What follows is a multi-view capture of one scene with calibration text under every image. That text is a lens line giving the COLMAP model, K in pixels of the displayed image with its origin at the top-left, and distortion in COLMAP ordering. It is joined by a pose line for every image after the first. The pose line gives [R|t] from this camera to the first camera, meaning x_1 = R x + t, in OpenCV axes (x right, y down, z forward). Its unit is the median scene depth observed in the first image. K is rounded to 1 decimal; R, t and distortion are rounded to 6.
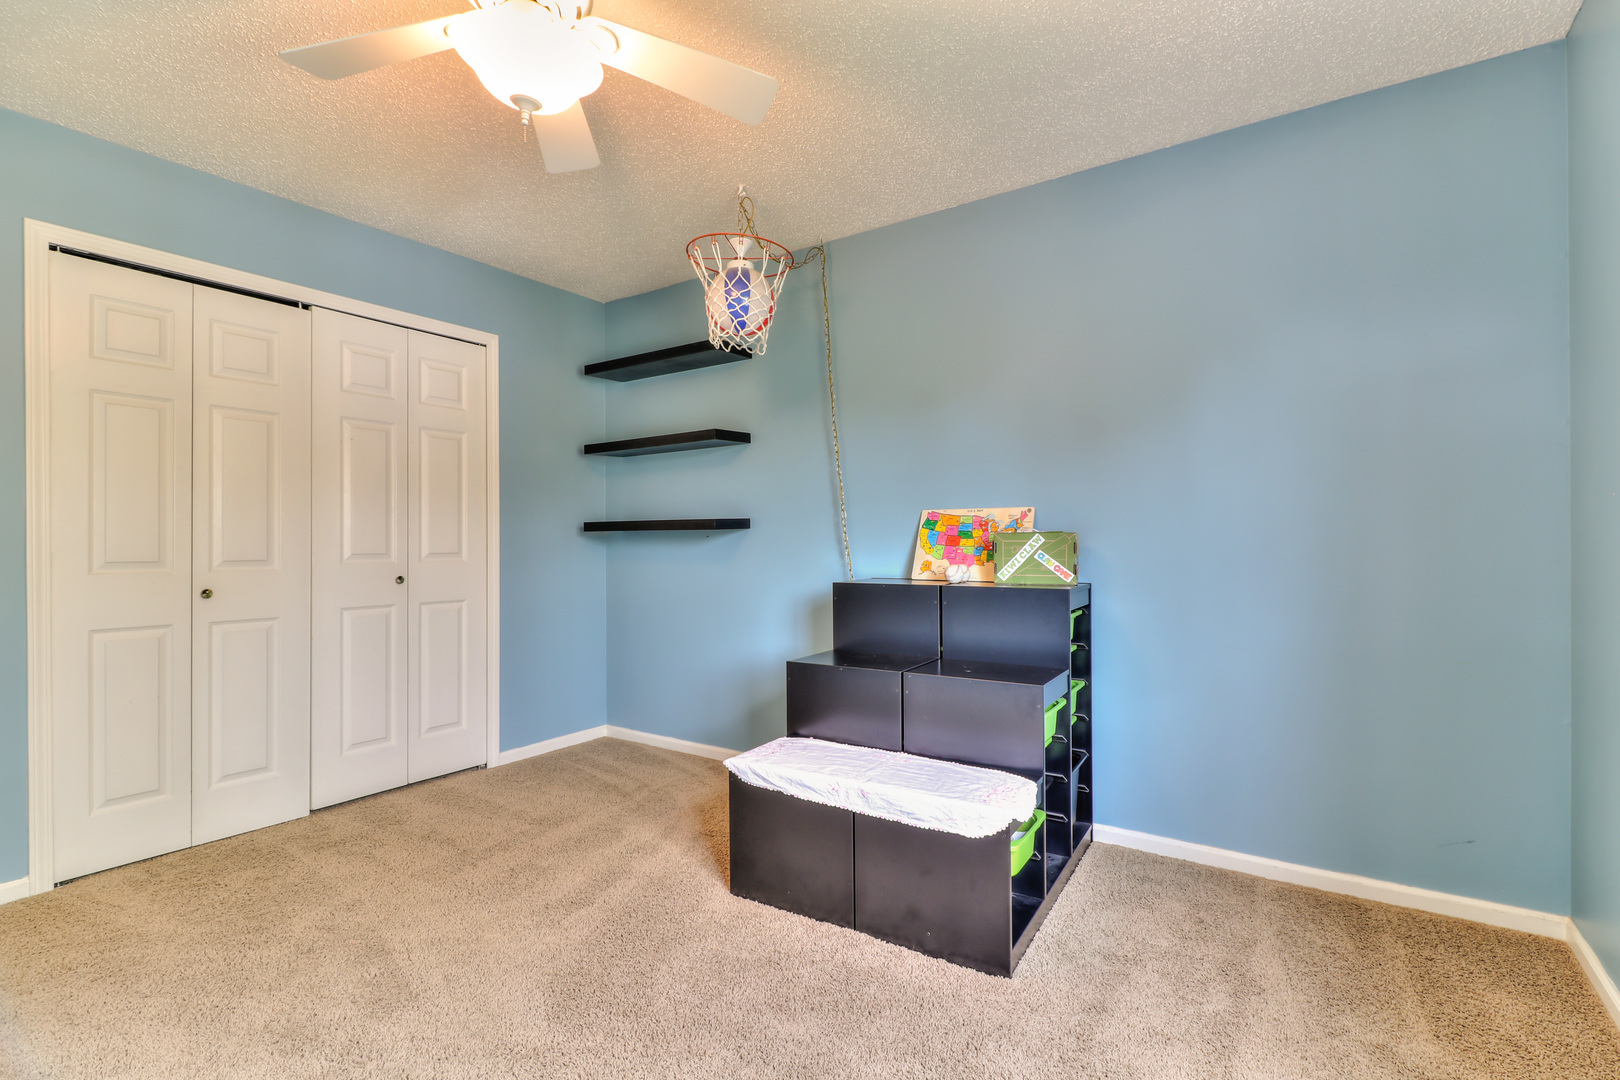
lens RADIAL K [[741.8, 0, 808.4], [0, 741.8, 540.2], [0, 0, 1]] dist [0.007687, -0.004921]
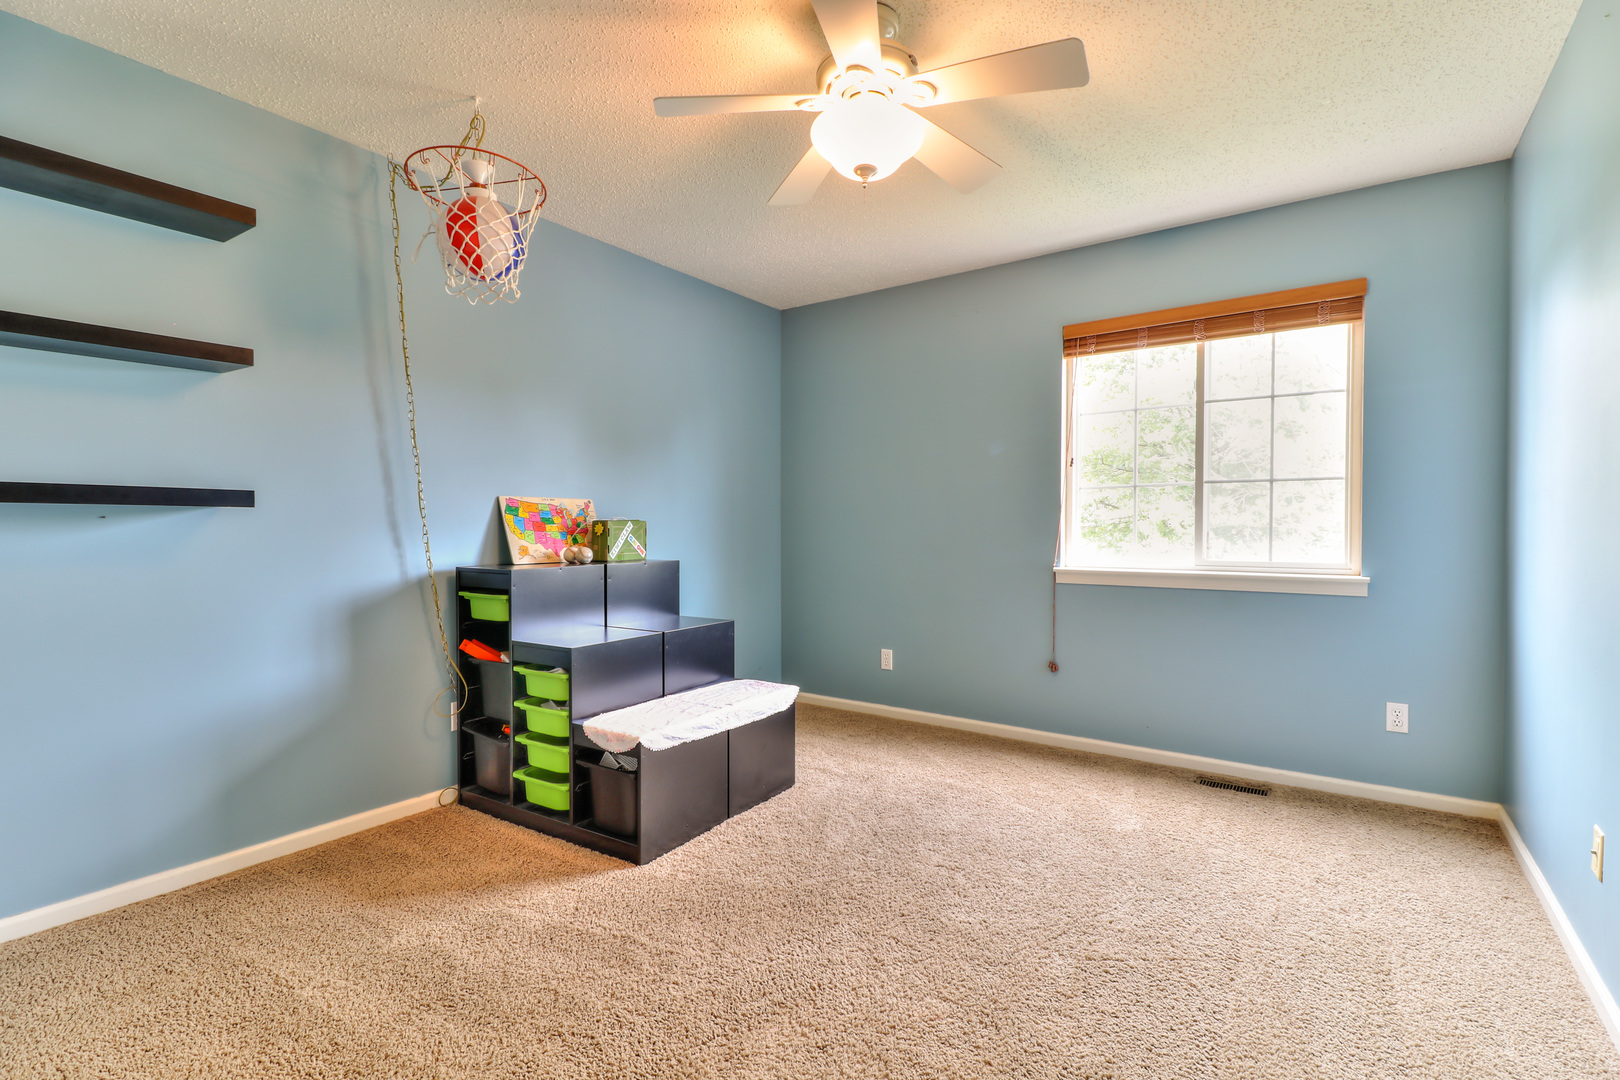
lens RADIAL K [[741.8, 0, 811.3], [0, 741.8, 539.5], [0, 0, 1]] dist [0.007687, -0.004921]
pose [[0.009014, -0.013141, 0.999873, -0.917212], [-0.004432, 0.999903, 0.013181, 0.004000], [-0.999950, -0.004550, 0.008955, 0.611852]]
